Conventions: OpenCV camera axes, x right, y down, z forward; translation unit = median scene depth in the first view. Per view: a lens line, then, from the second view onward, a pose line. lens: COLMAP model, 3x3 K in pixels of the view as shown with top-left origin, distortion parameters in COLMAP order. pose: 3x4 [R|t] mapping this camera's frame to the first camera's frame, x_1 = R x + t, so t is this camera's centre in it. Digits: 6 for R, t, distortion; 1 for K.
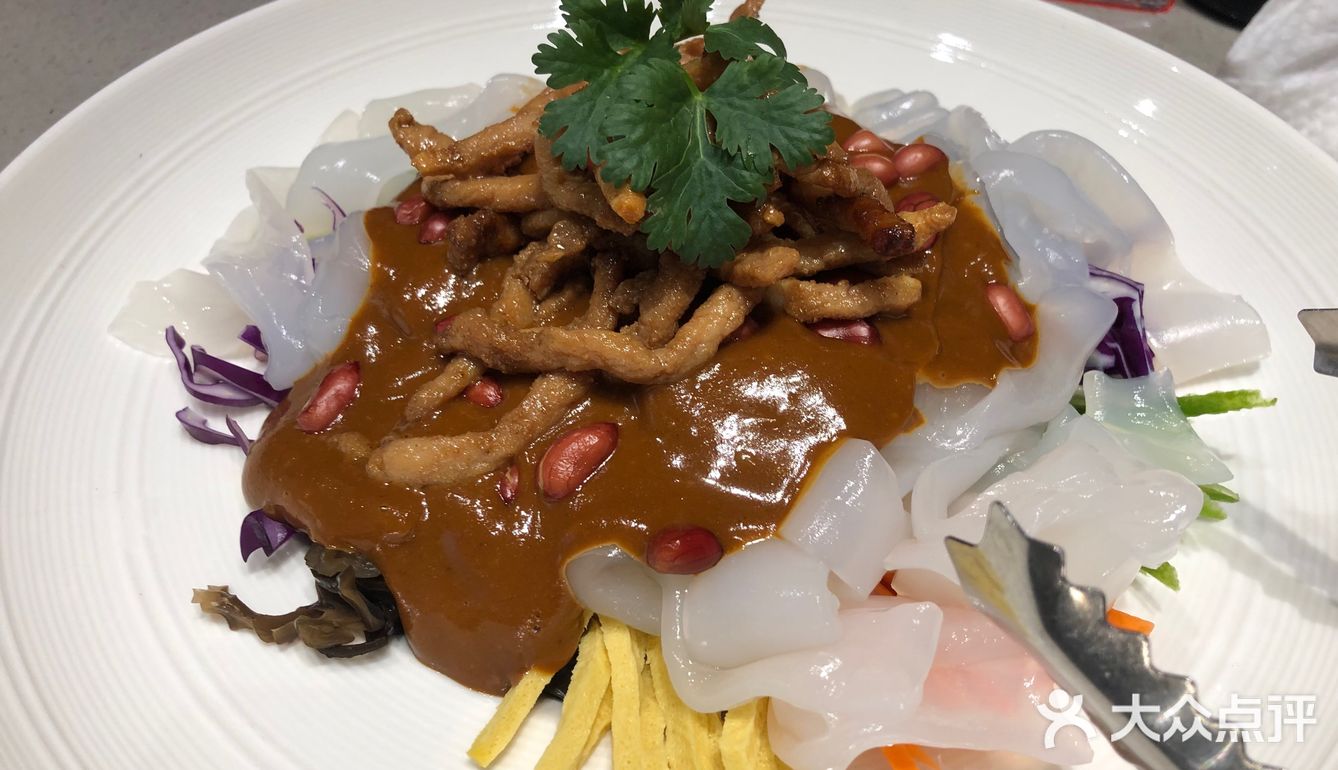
lens RADIAL K [[1115.5, 0, 664.6], [0, 1115.5, 390.1], [0, 0, 1]] dist [0.001618, -0.006187]
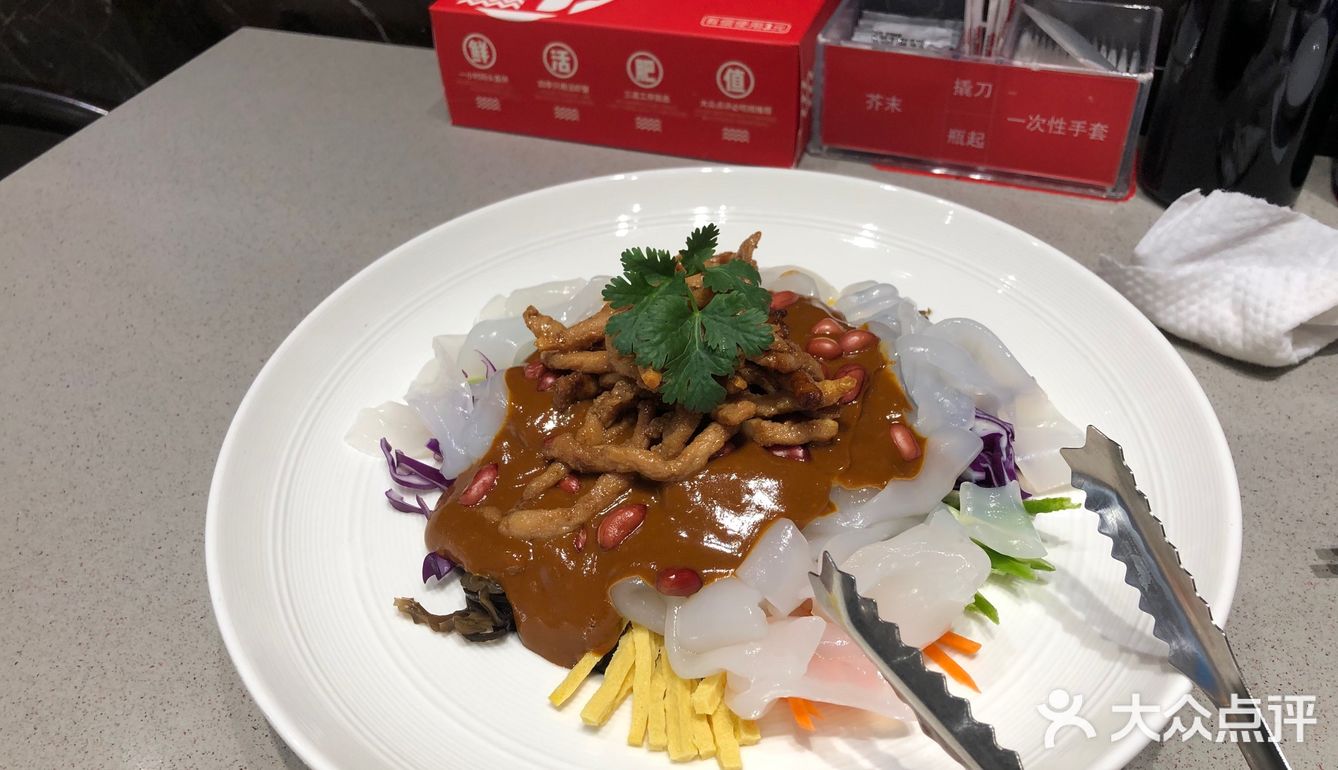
lens RADIAL K [[1115.5, 0, 654.8], [0, 1115.5, 325.6], [0, 0, 1]] dist [0.001618, -0.006187]
pose [[0.991428, 0.009497, -0.130307, 0.177042], [-0.028743, 0.988775, -0.146623, 0.008441], [0.127452, 0.149111, 0.980572, -0.645408]]
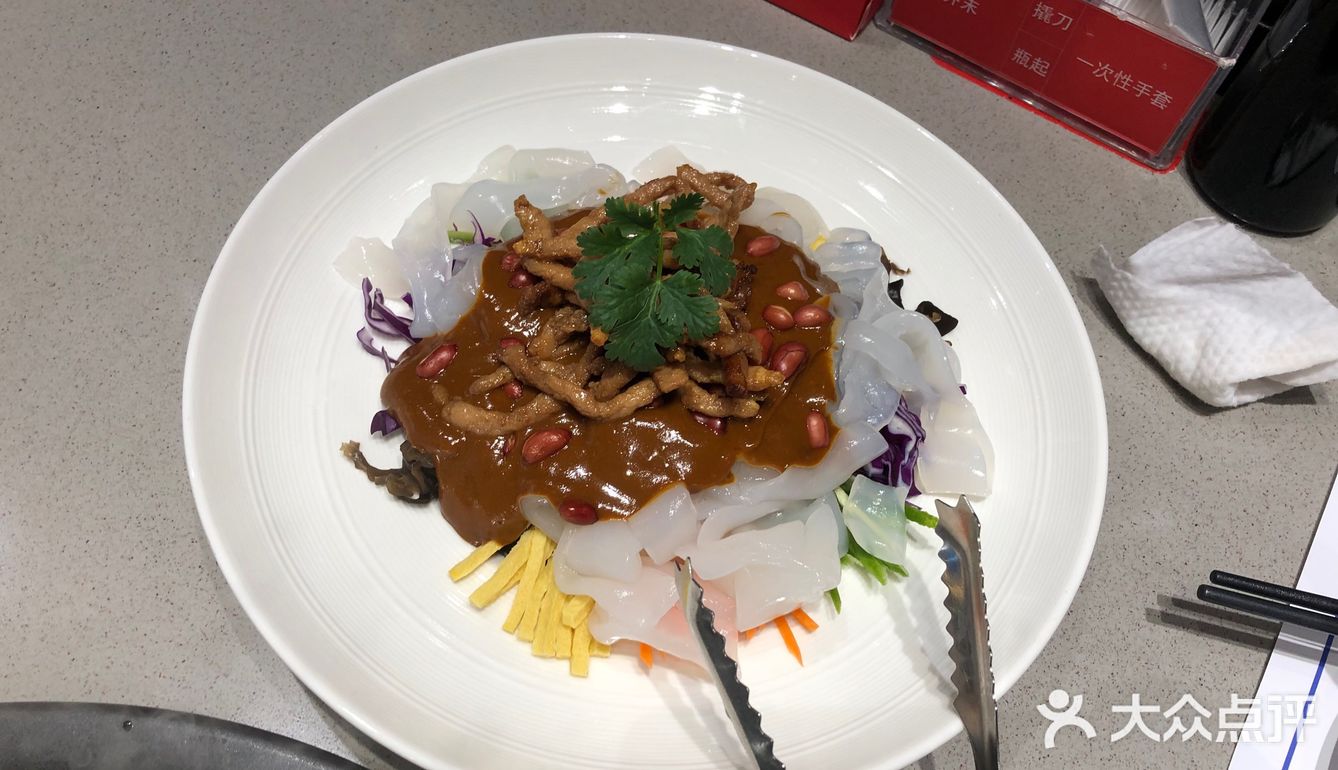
lens RADIAL K [[1115.5, 0, 650.8], [0, 1115.5, 358.7], [0, 0, 1]] dist [0.001618, -0.006187]
pose [[0.945312, 0.302880, -0.121030, 0.258479], [-0.280793, 0.944505, 0.170487, -0.421310], [0.165951, -0.127179, 0.977899, -0.745032]]
